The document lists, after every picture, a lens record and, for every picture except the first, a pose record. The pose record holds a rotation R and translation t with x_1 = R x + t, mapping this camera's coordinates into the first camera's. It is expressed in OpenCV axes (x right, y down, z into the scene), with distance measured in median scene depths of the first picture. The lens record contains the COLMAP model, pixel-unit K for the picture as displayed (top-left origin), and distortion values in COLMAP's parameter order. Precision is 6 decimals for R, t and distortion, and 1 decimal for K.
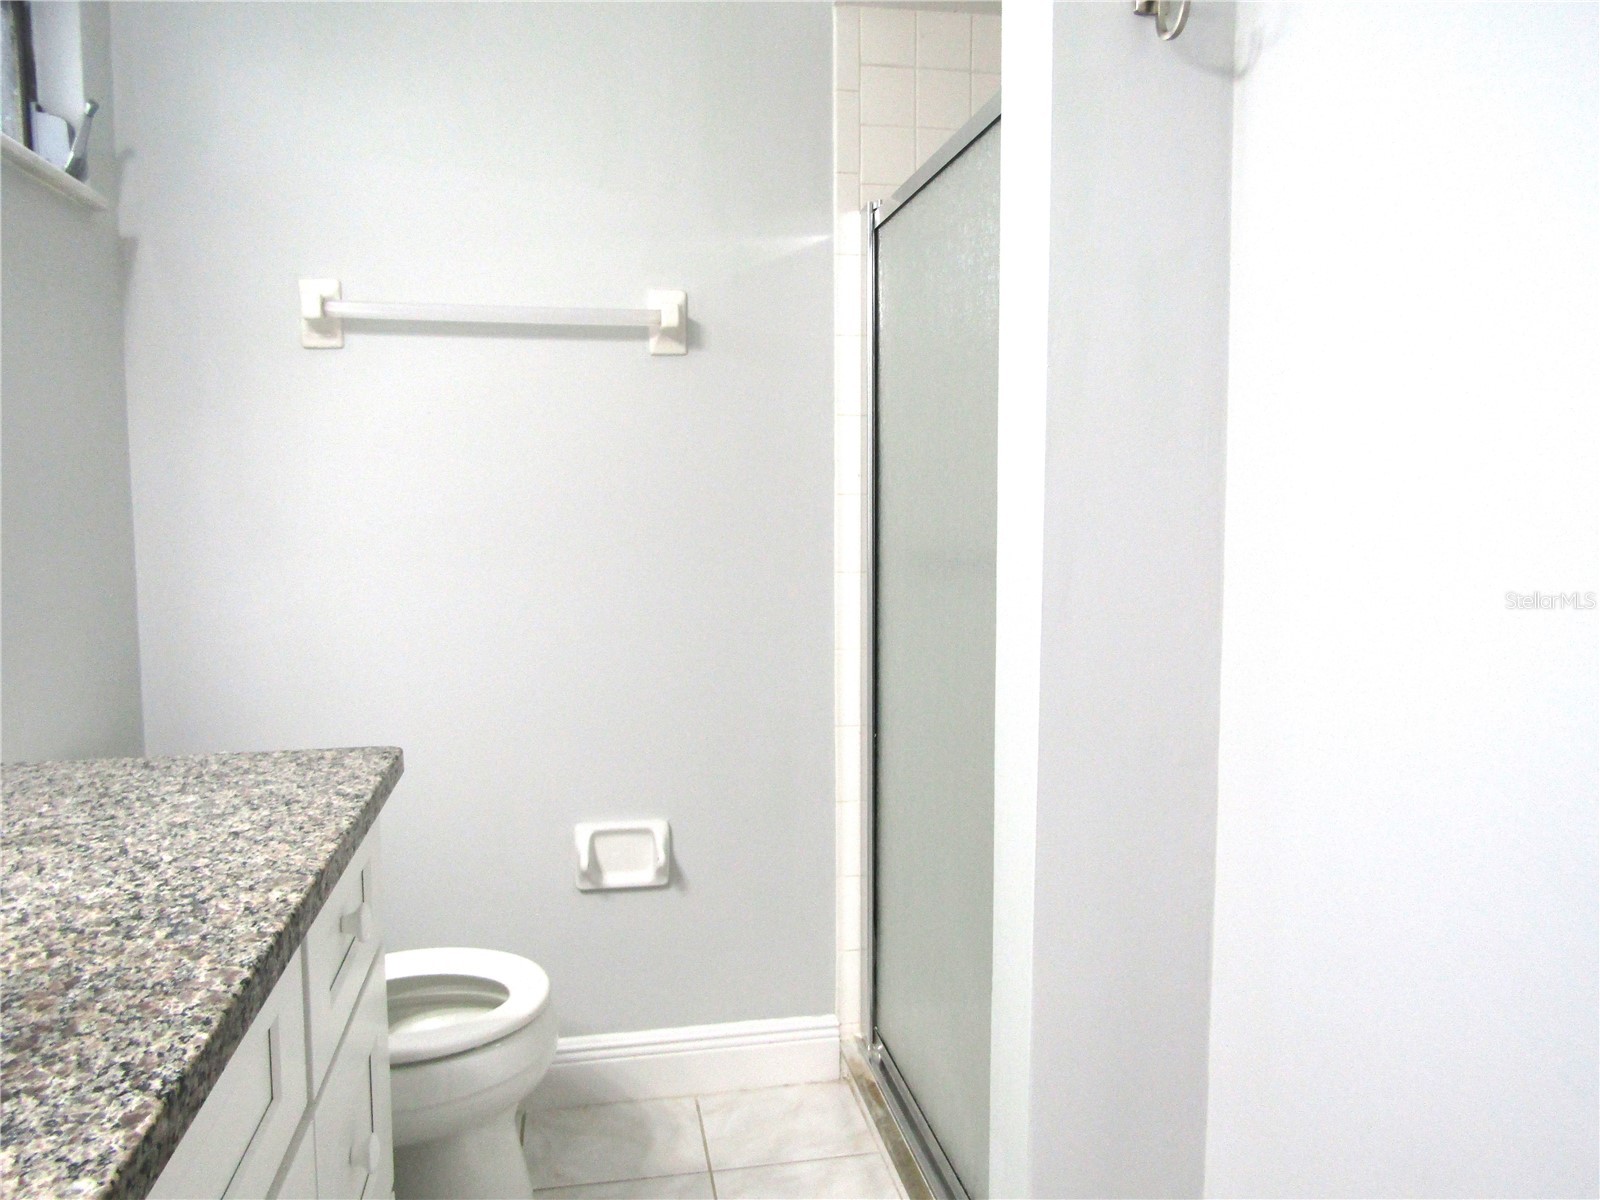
lens RADIAL K [[1135.6, 0, 804.8], [0, 1135.6, 598.0], [0, 0, 1]] dist [-0.012322, 0.002899]
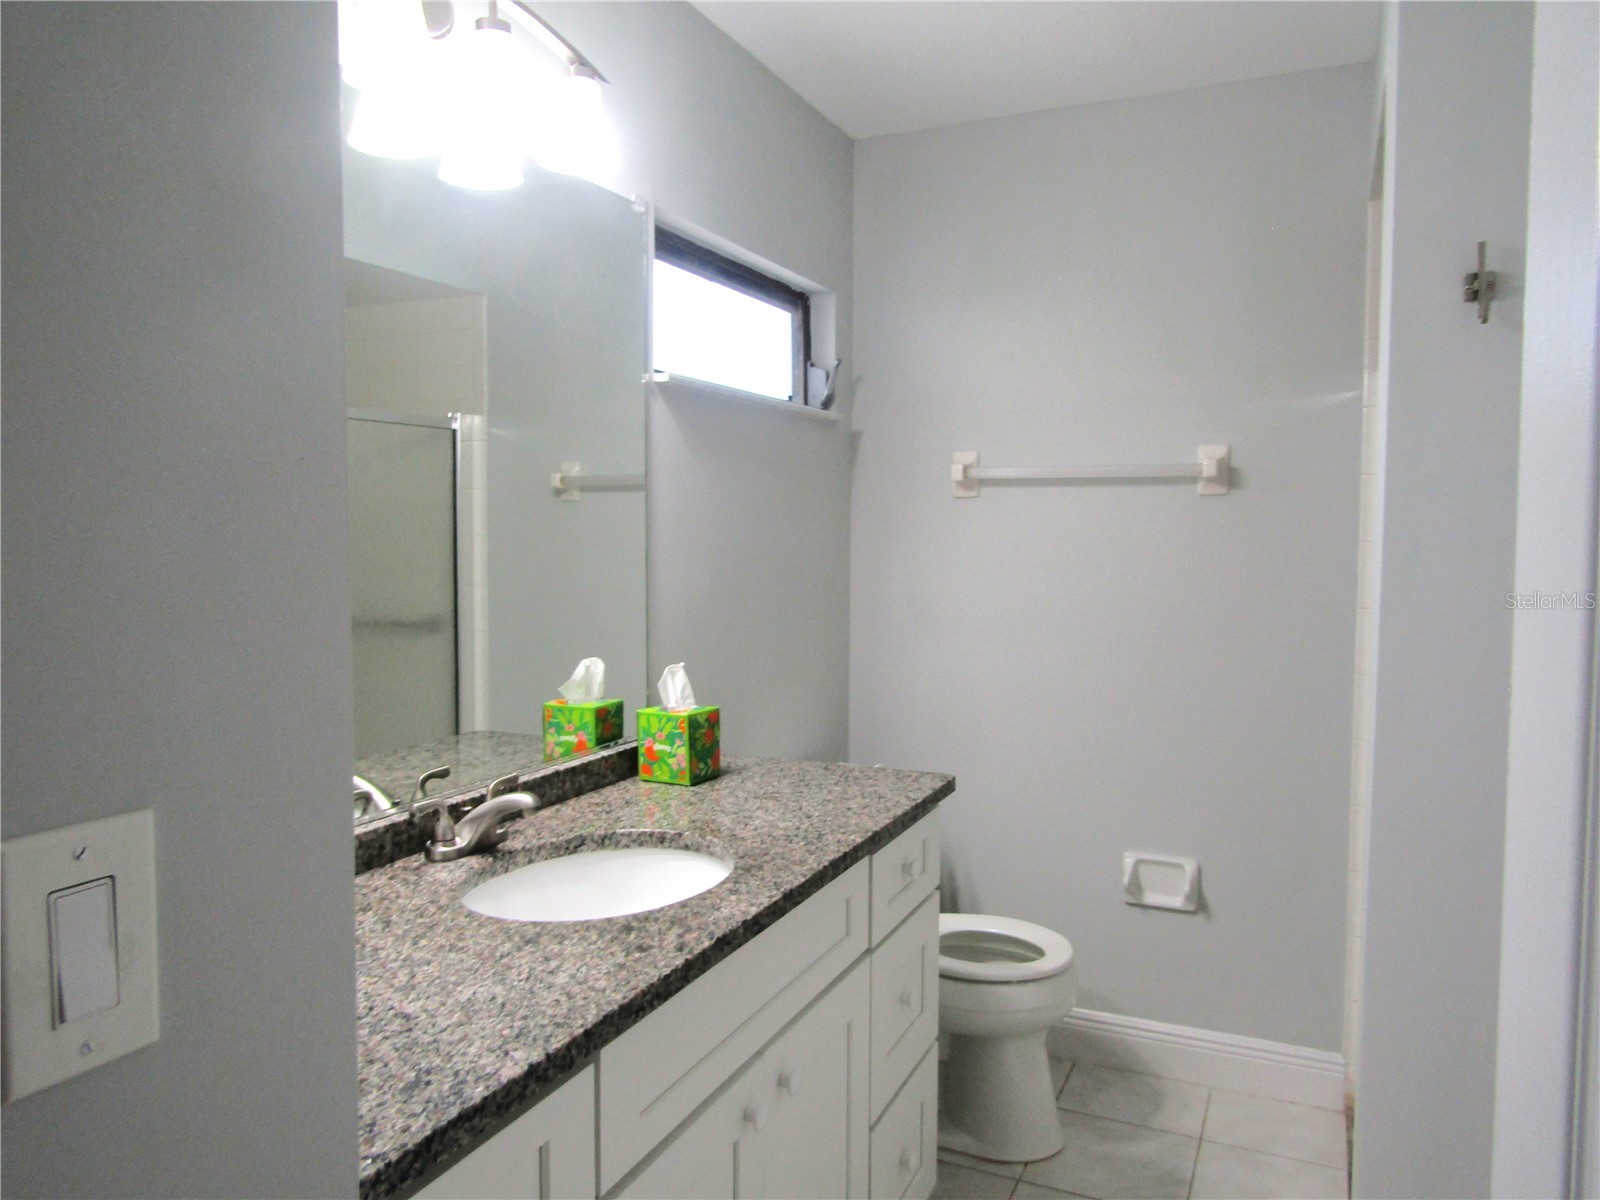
lens RADIAL K [[1135.6, 0, 804.8], [0, 1135.6, 598.0], [0, 0, 1]] dist [-0.012322, 0.002899]
pose [[0.812282, 0.039179, -0.581948, 0.304220], [-0.055908, 0.998377, -0.010821, -0.070912], [0.580579, 0.041325, 0.813154, -0.358550]]
